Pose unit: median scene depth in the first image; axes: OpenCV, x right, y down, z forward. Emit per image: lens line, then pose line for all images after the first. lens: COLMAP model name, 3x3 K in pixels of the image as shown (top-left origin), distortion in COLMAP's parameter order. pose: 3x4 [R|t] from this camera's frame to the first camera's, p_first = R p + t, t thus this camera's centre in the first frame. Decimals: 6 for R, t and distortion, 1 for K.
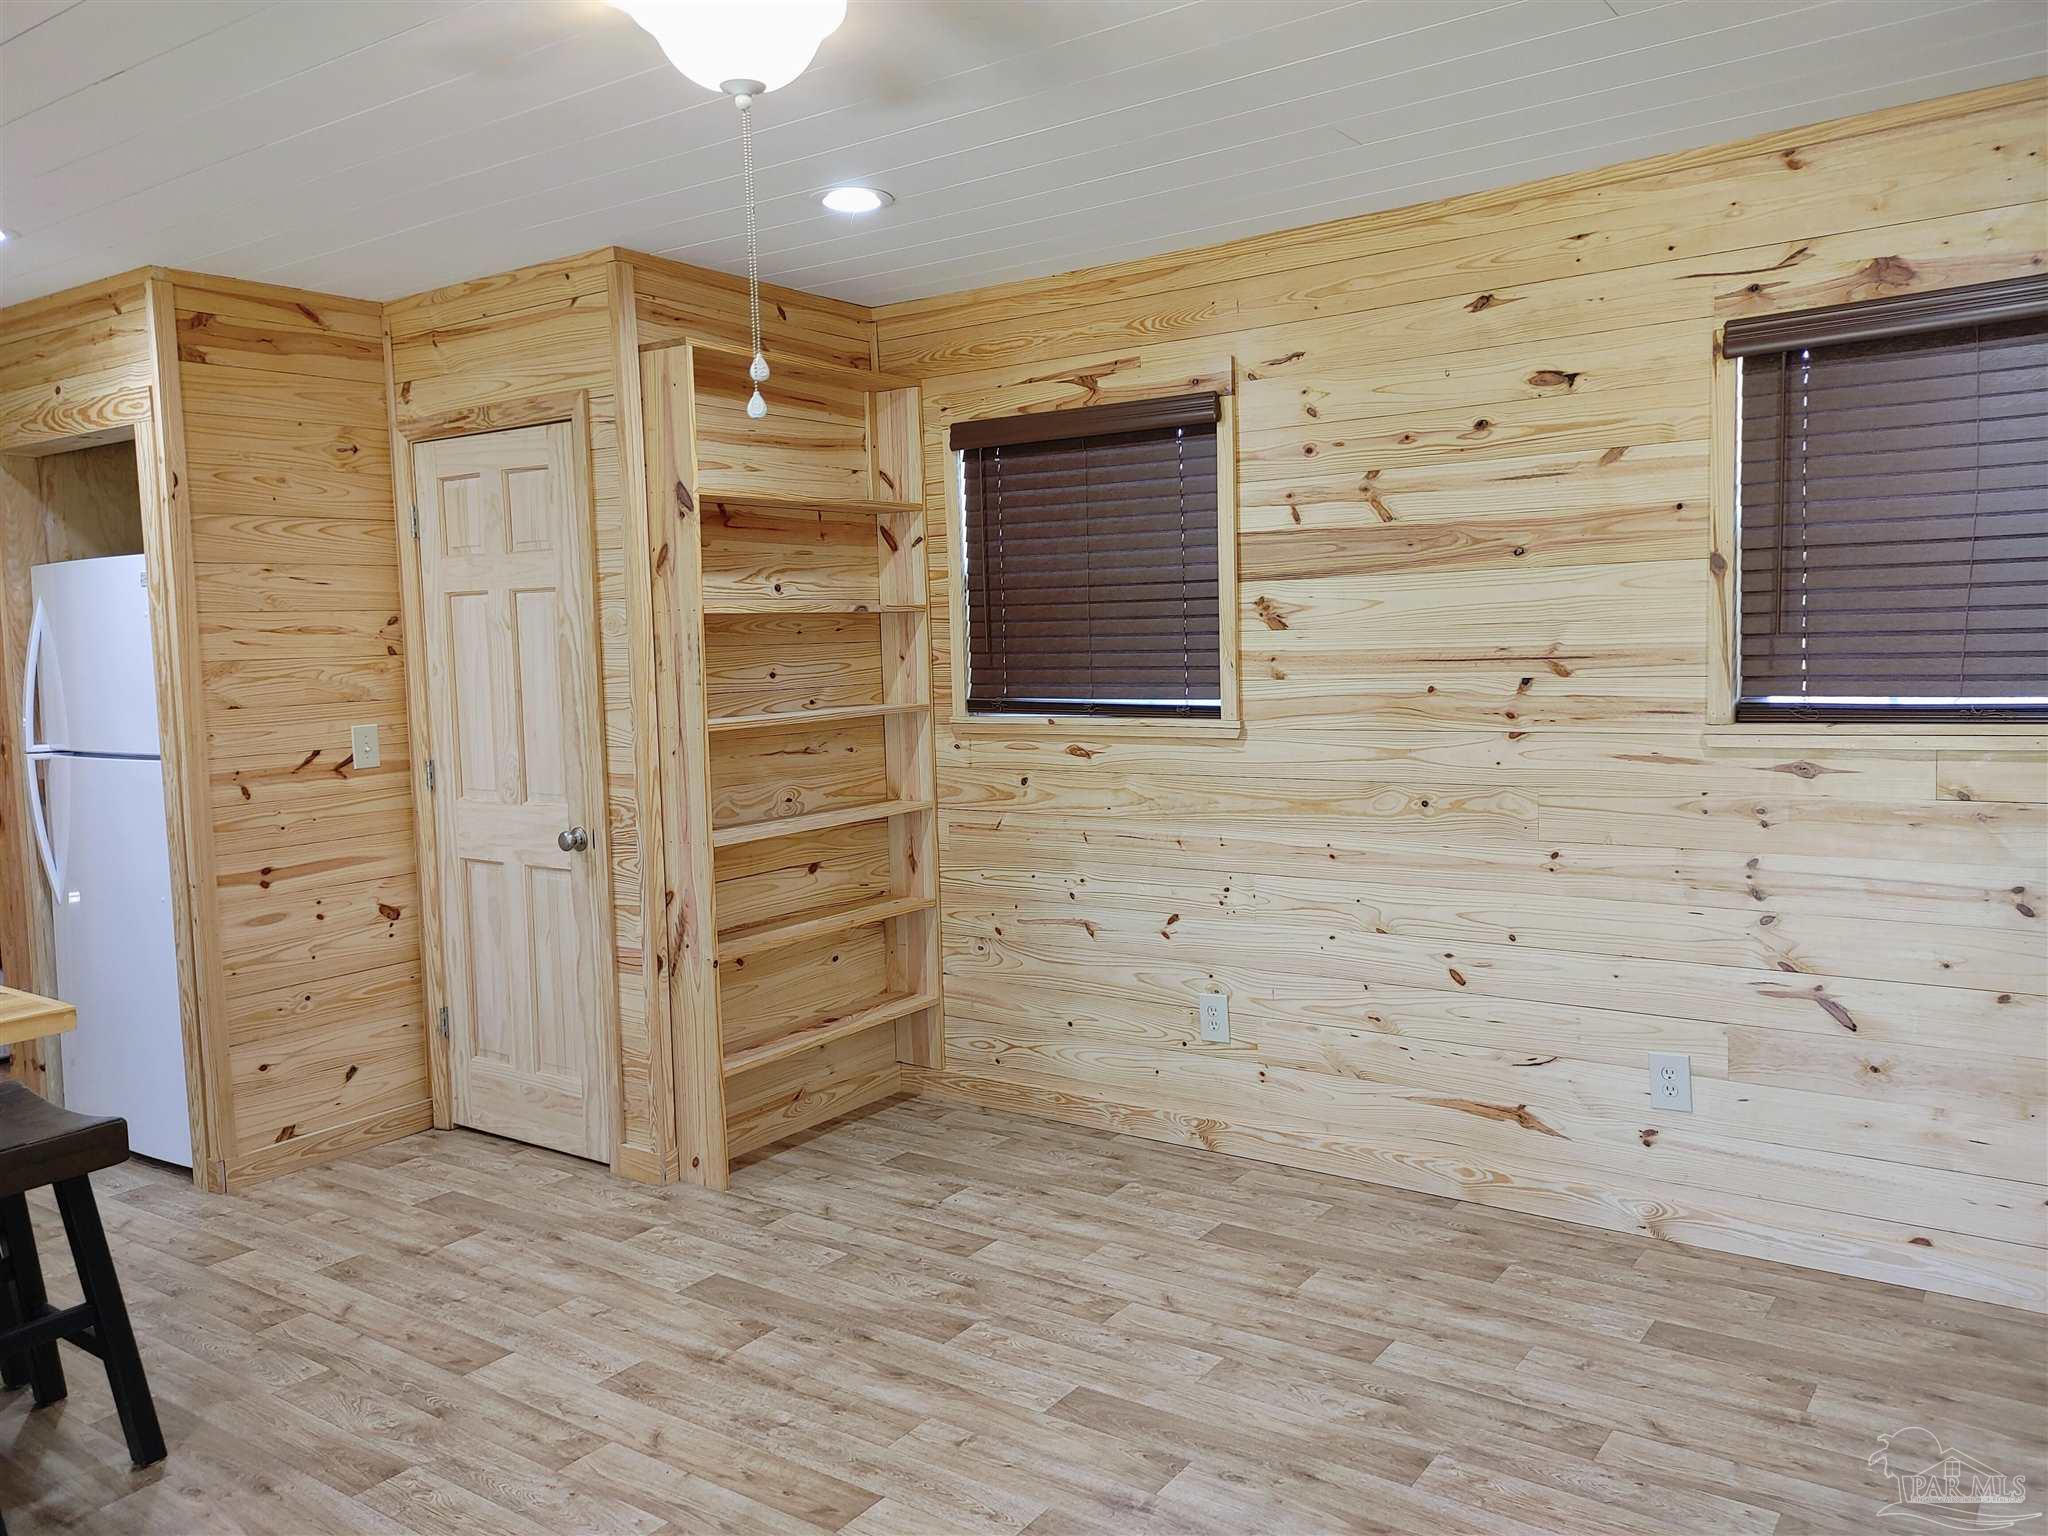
lens RADIAL K [[1548.4, 0, 1022.5], [0, 1548.4, 759.5], [0, 0, 1]] dist [0.055727, -0.045066]
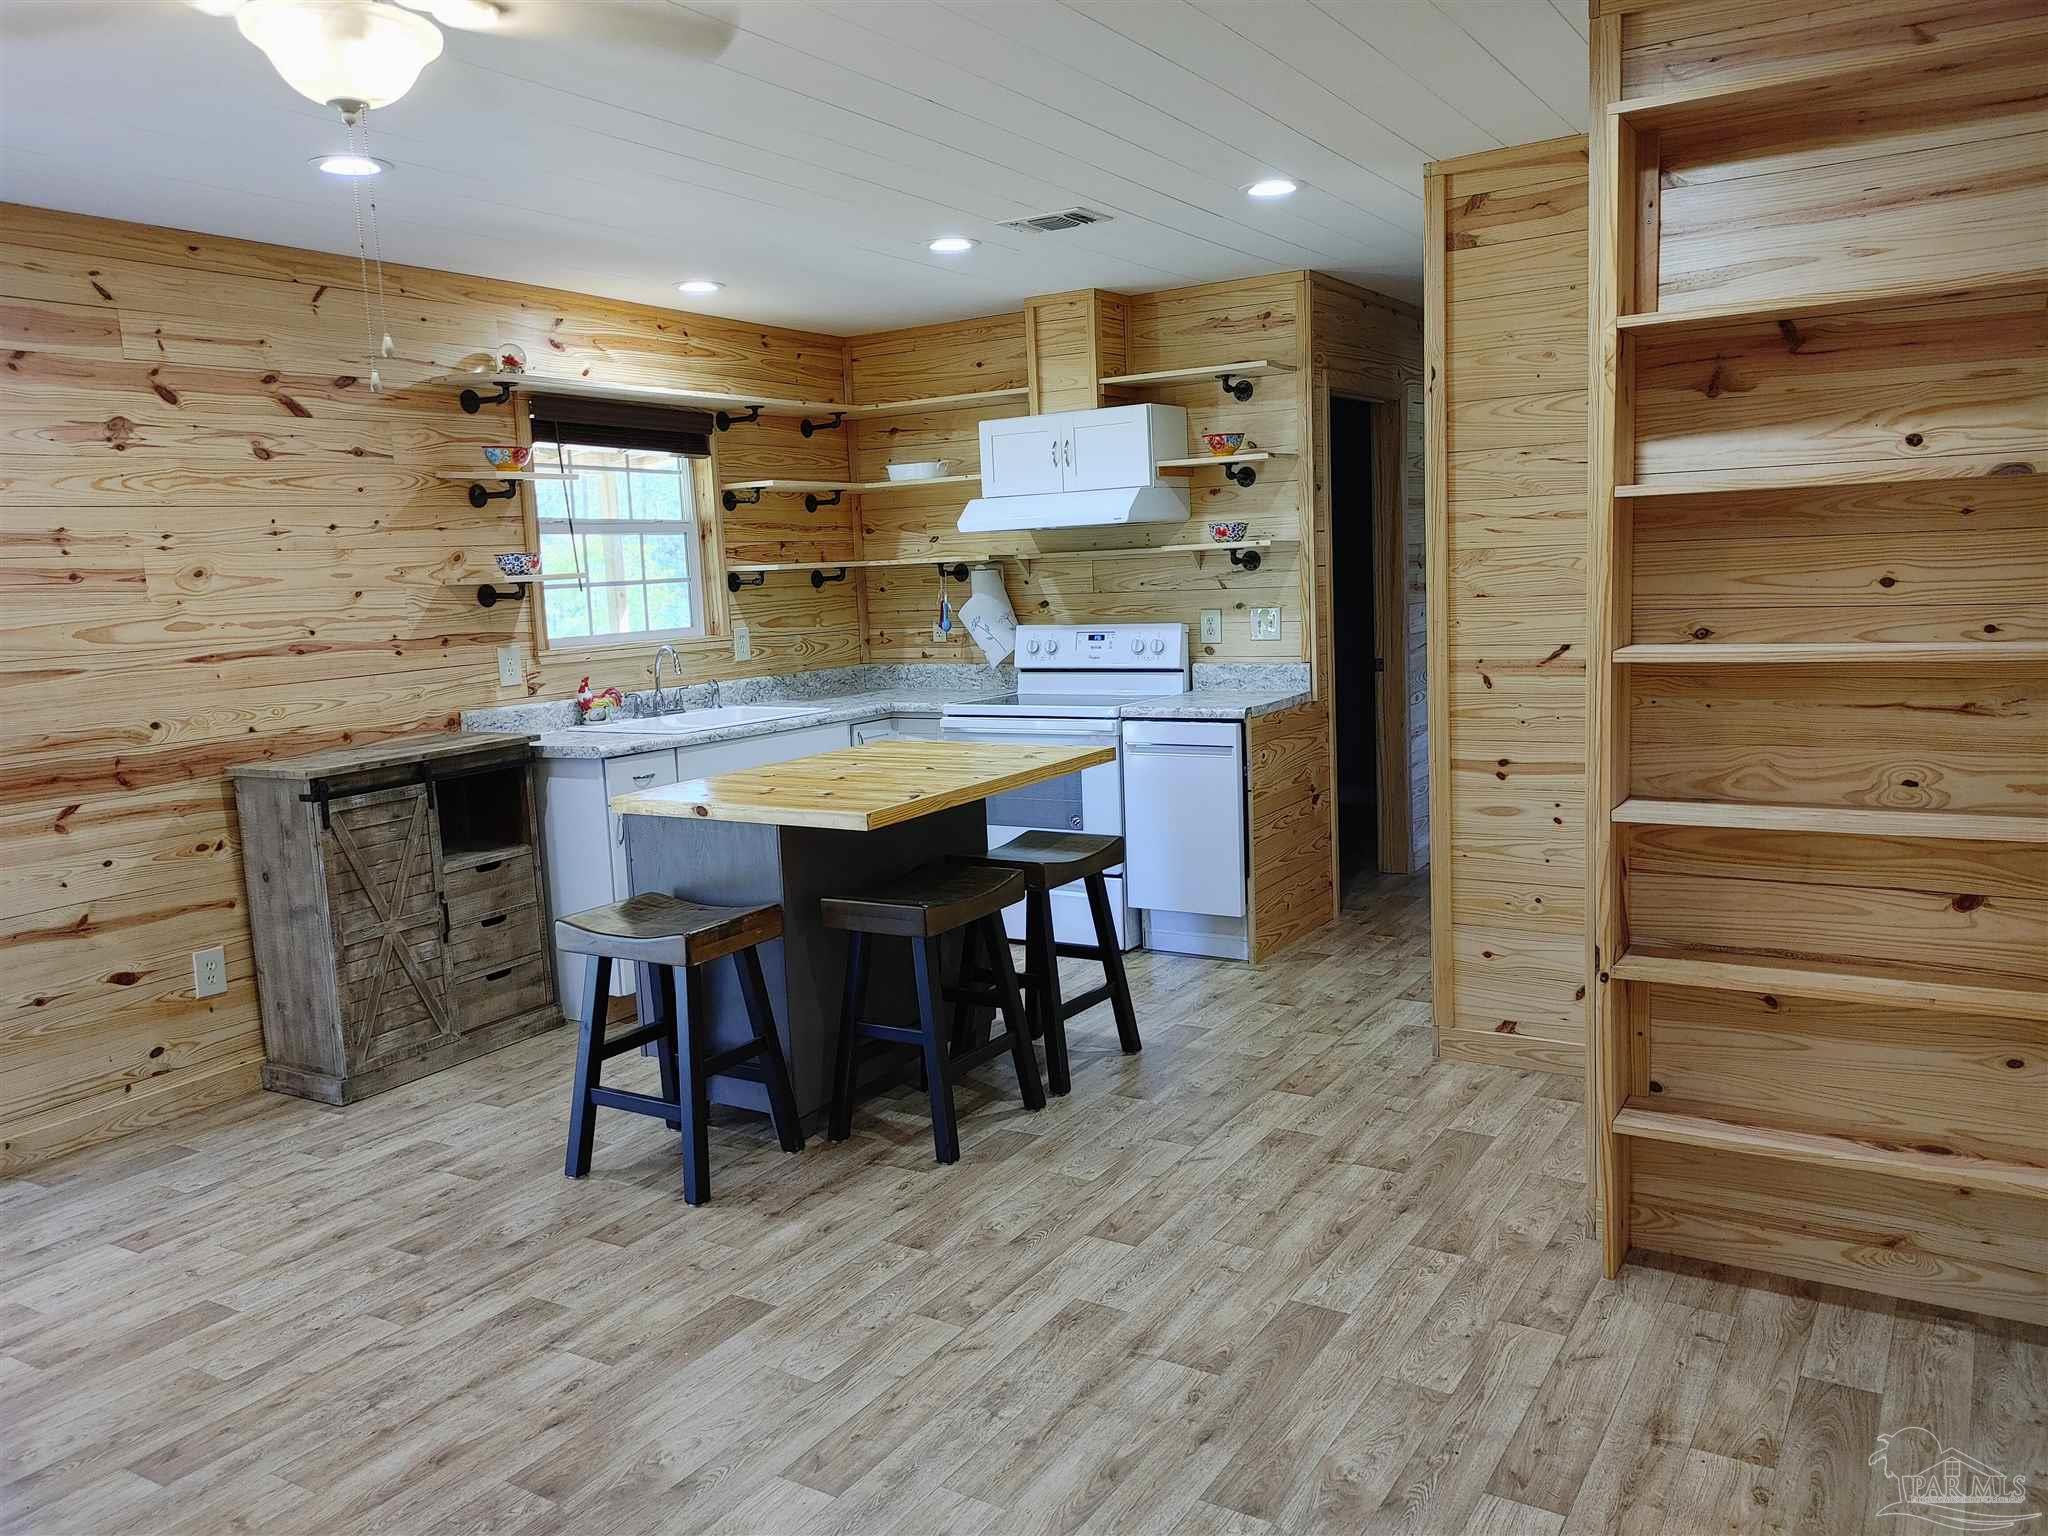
lens RADIAL K [[1559.9, 0, 1025.7], [0, 1559.9, 760.6], [0, 0, 1]] dist [0.050366, -0.040740]
pose [[0.059978, 0.153875, -0.986268, 0.496068], [-0.043246, 0.987520, 0.151440, -0.069832], [0.997262, 0.033569, 0.065884, 0.661274]]
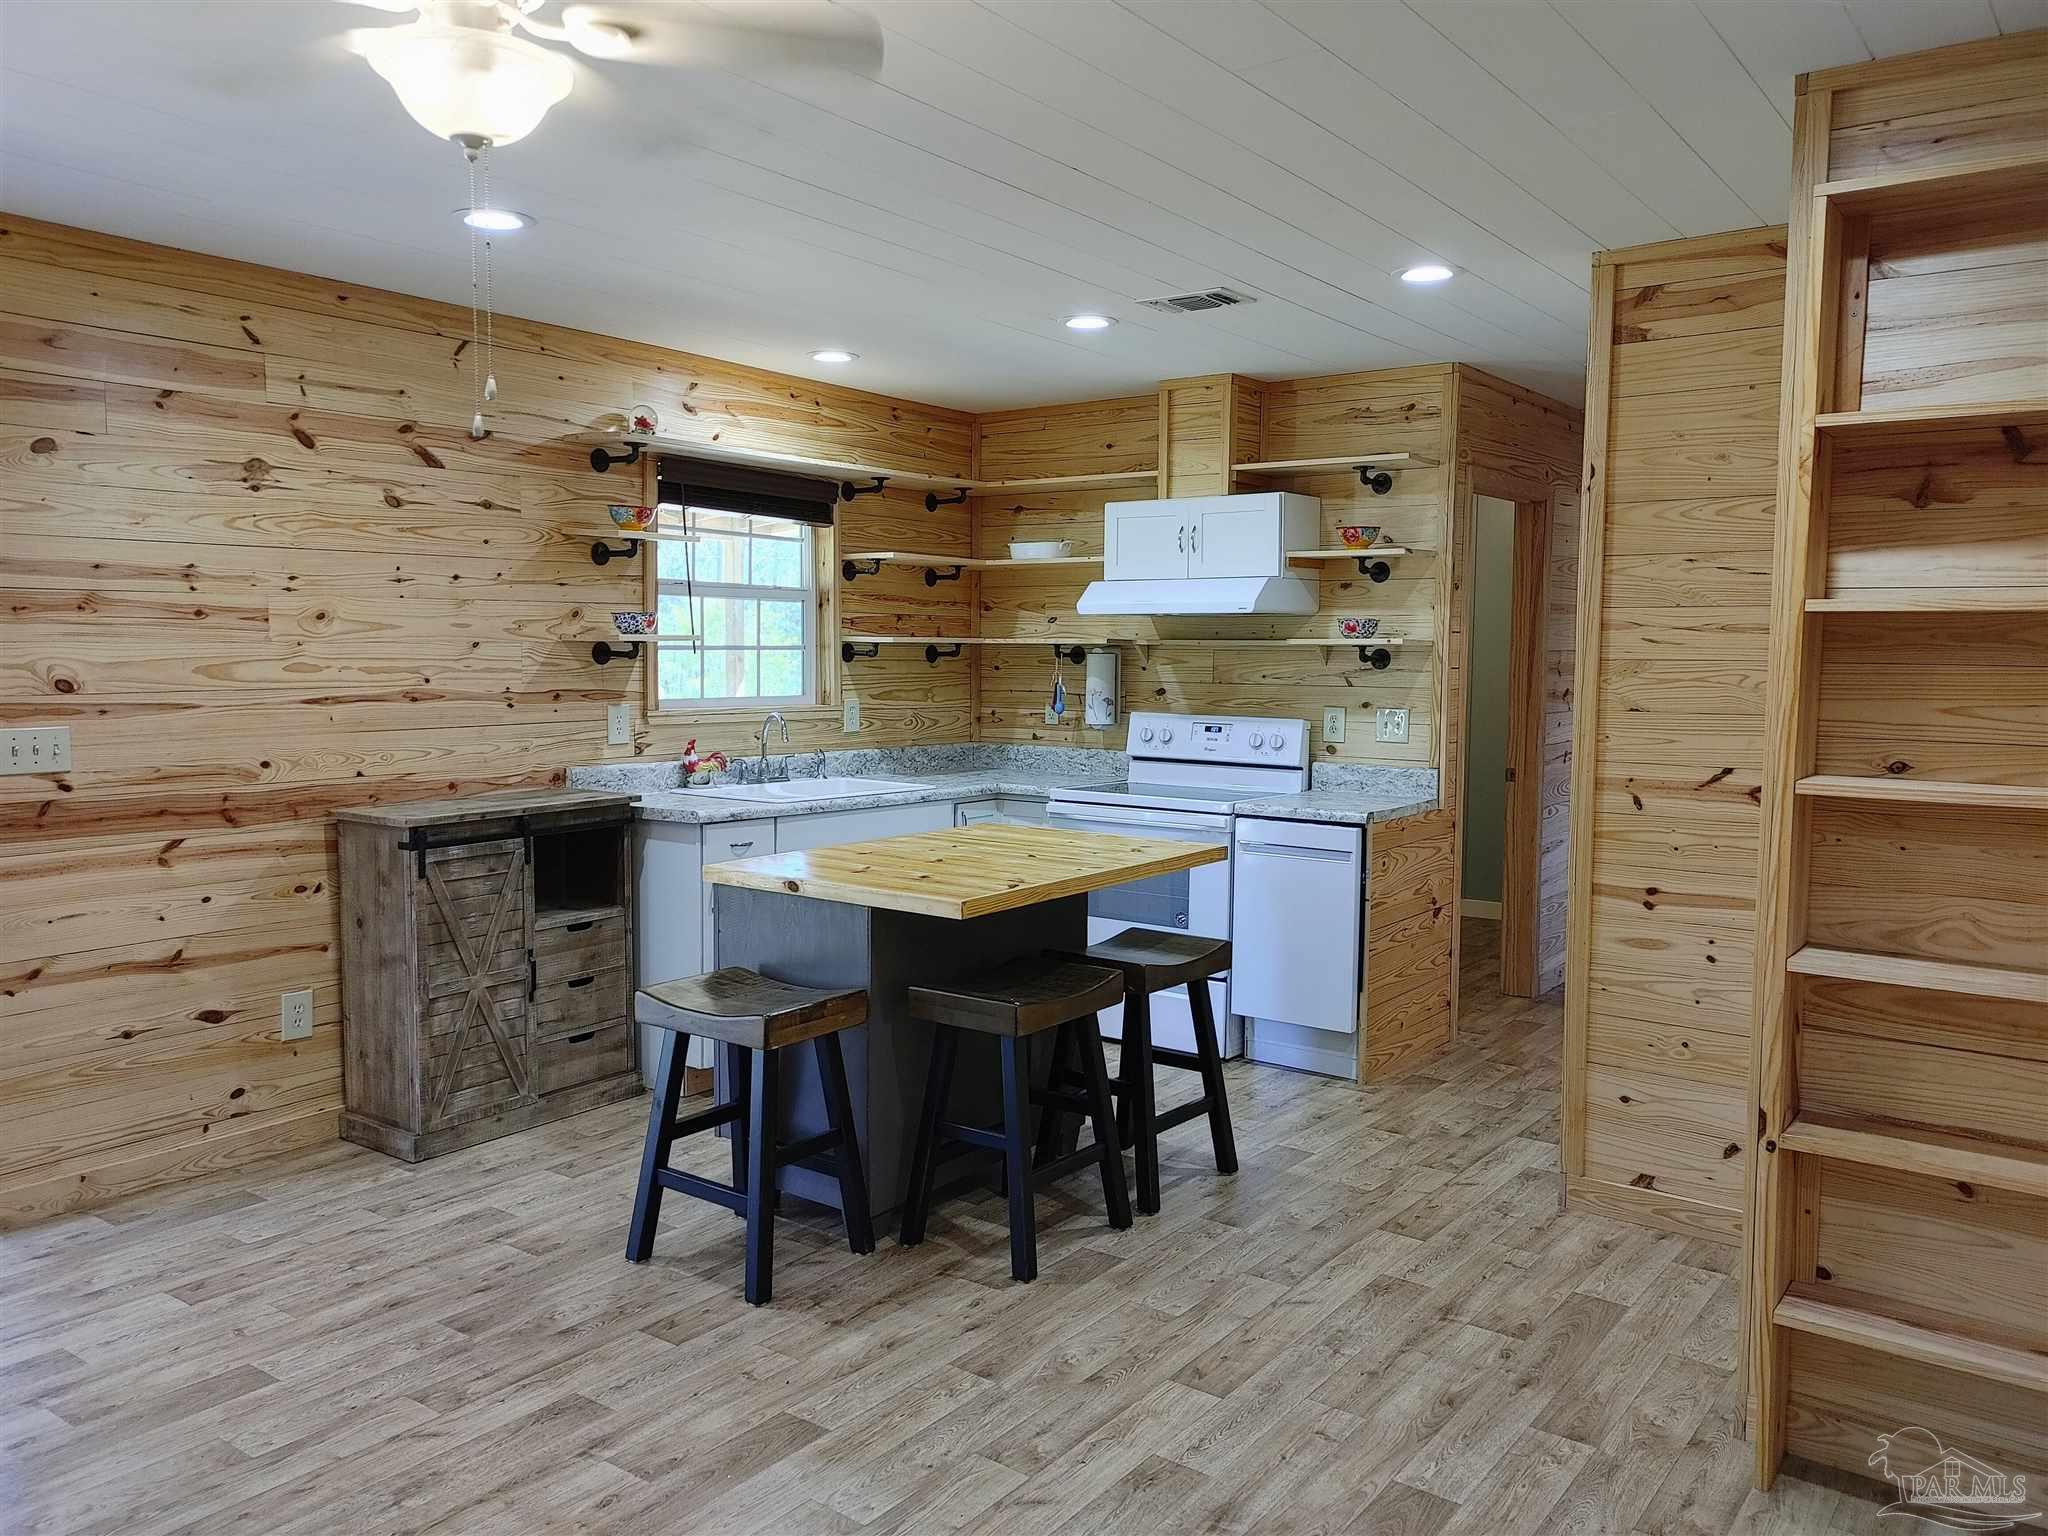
lens RADIAL K [[1552.5, 0, 1006.0], [0, 1552.5, 759.9], [0, 0, 1]] dist [0.058294, -0.048125]
pose [[-0.029766, 0.103129, -0.994223, 0.446860], [-0.093882, 0.989978, 0.105499, -0.068439], [0.995138, 0.096480, -0.019786, 0.663668]]
